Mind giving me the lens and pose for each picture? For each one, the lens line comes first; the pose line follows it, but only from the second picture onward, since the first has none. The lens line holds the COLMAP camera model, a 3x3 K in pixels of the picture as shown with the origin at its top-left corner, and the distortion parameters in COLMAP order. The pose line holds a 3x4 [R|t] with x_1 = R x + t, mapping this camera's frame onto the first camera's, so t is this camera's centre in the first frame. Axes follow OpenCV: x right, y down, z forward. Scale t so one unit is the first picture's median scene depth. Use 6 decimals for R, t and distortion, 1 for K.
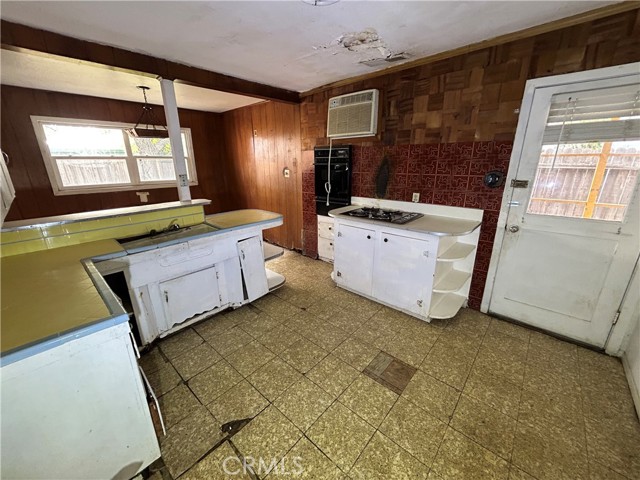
lens RADIAL K [[257.5, 0, 319.0], [0, 257.5, 239.5], [0, 0, 1]] dist [-0.002381, 0.001271]
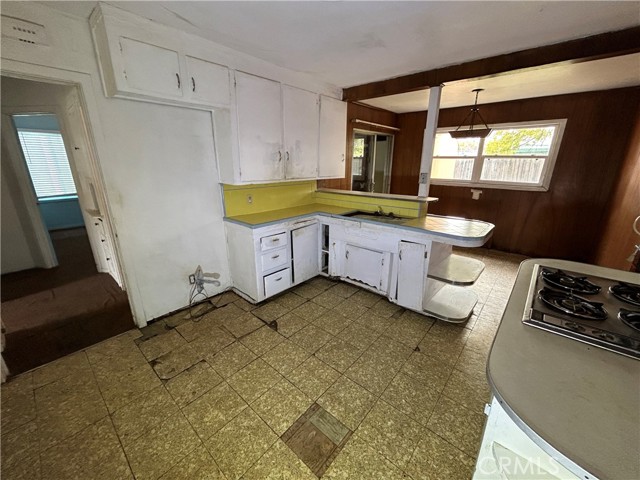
lens RADIAL K [[257.5, 0, 317.9], [0, 257.5, 239.0], [0, 0, 1]] dist [-0.002381, 0.001271]
pose [[0.004616, 0.300940, -0.953632, 0.682287], [-0.298087, 0.910702, 0.285949, -0.200544], [0.954528, 0.282945, 0.093910, 0.626745]]
